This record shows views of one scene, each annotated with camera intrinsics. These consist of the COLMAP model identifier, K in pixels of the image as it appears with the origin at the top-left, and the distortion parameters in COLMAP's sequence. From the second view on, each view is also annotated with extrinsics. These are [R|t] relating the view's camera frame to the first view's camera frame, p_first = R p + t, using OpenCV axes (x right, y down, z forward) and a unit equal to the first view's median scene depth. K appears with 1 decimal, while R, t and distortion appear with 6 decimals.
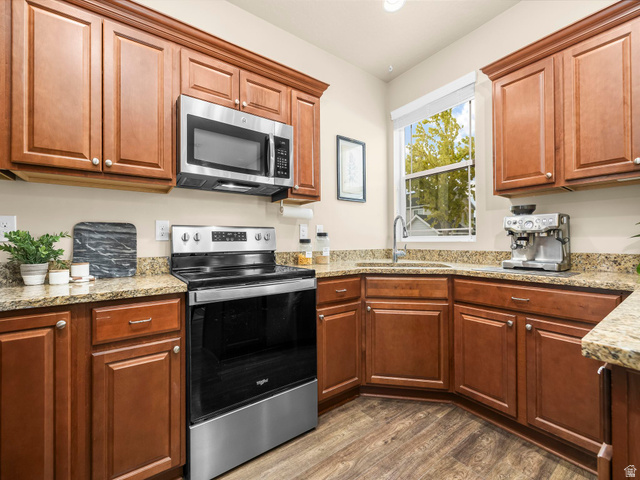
lens RADIAL K [[273.4, 0, 328.3], [0, 273.4, 239.1], [0, 0, 1]] dist [-0.000968, -0.000752]
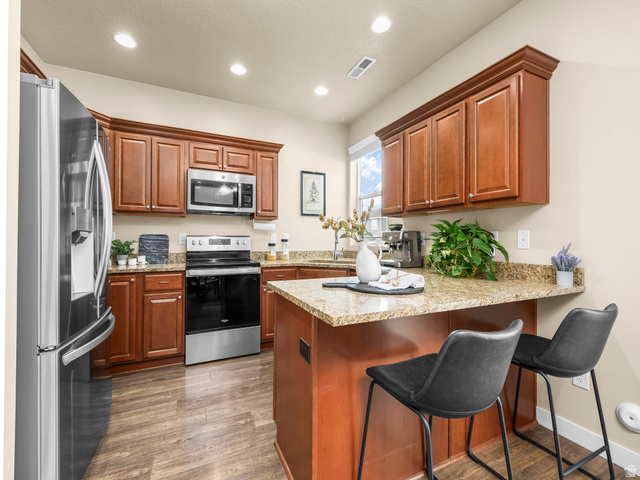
lens RADIAL K [[273.4, 0, 321.3], [0, 273.4, 238.4], [0, 0, 1]] dist [-0.000968, -0.000752]
pose [[0.983103, 0.011374, -0.182698, 0.674597], [-0.010990, 0.999935, 0.003114, -0.051920], [0.182722, -0.001053, 0.983164, -0.655809]]
